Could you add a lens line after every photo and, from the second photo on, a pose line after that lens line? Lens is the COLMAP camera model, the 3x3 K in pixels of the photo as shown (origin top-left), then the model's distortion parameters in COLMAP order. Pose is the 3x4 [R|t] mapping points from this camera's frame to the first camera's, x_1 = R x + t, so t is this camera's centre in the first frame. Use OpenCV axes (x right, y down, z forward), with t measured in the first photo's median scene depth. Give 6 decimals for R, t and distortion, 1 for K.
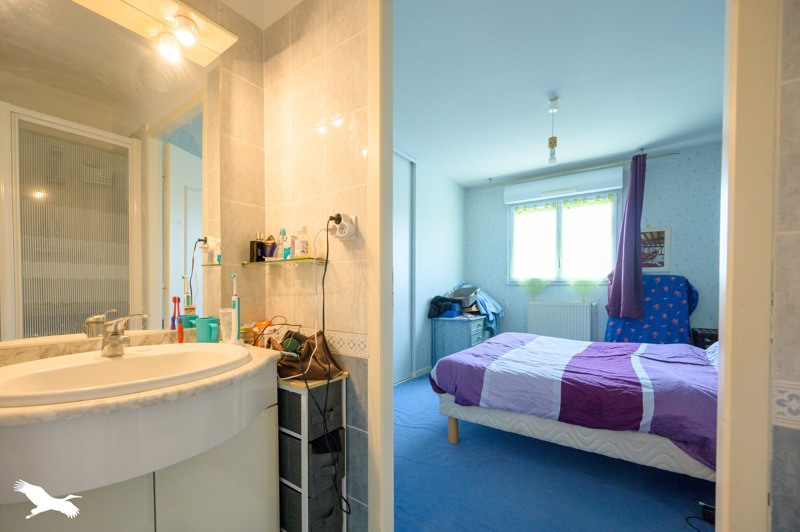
lens RADIAL K [[335.8, 0, 396.9], [0, 335.8, 292.6], [0, 0, 1]] dist [0.000090, 0.000003]
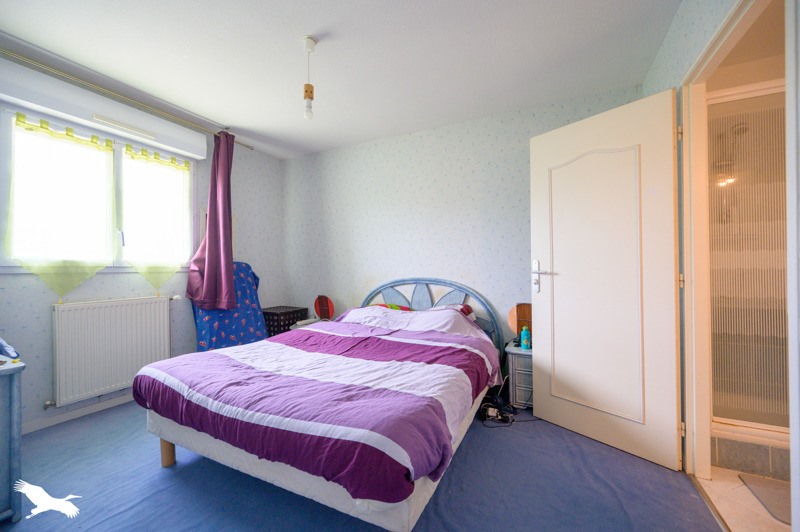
lens RADIAL K [[312.6, 0, 400.0], [0, 312.6, 266.0], [0, 0, 1]] dist [-0.000439, -0.000007]
pose [[-0.136146, 0.010050, 0.990638, -0.180240], [0.022519, 0.999722, -0.007048, -0.019954], [-0.990433, 0.021349, -0.136334, 0.570510]]
